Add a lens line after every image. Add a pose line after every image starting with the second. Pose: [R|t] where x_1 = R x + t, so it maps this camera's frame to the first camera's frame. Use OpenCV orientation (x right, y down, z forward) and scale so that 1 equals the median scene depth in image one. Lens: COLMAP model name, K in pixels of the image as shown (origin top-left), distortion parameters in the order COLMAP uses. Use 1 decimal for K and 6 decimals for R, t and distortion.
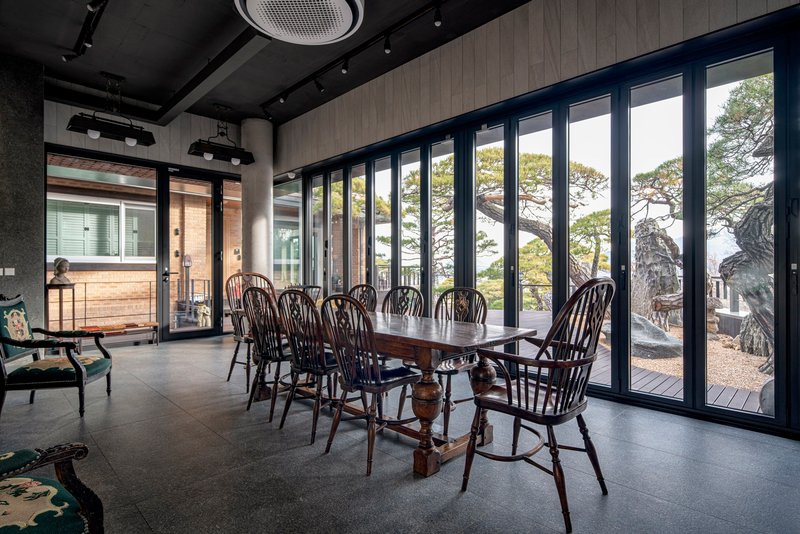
lens RADIAL K [[412.8, 0, 400.4], [0, 412.8, 268.3], [0, 0, 1]] dist [-0.003167, -0.000227]
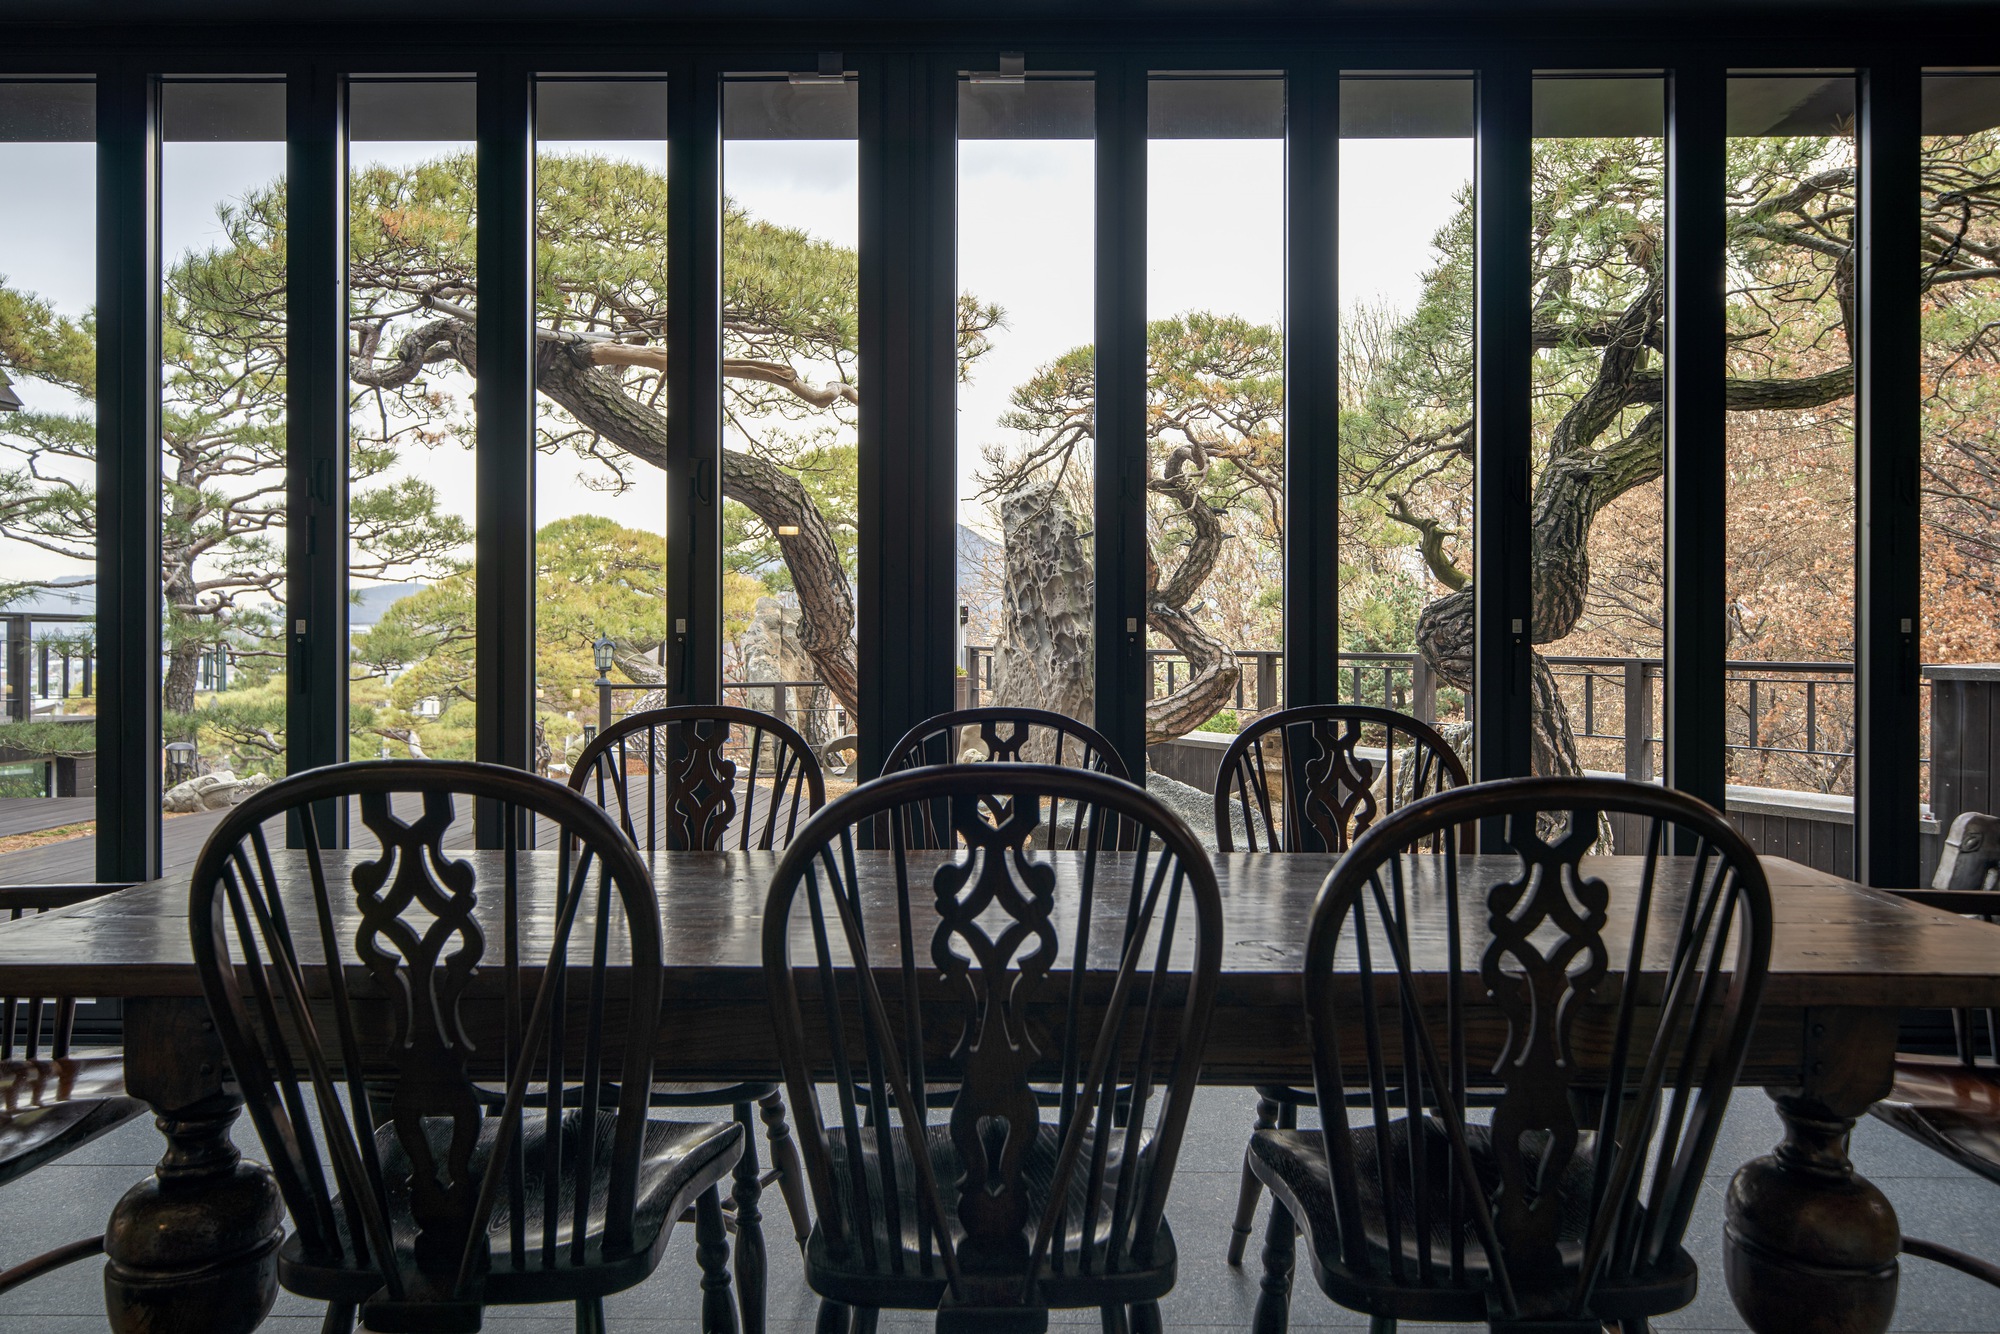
lens RADIAL K [[1373.9, 0, 999.8], [0, 1373.9, 658.8], [0, 0, 1]] dist [0.002304, 0.003215]
pose [[0.710267, -0.016432, 0.703741, -0.230375], [0.001983, 0.999770, 0.021343, 0.001023], [-0.703930, -0.013764, 0.710136, 0.236632]]
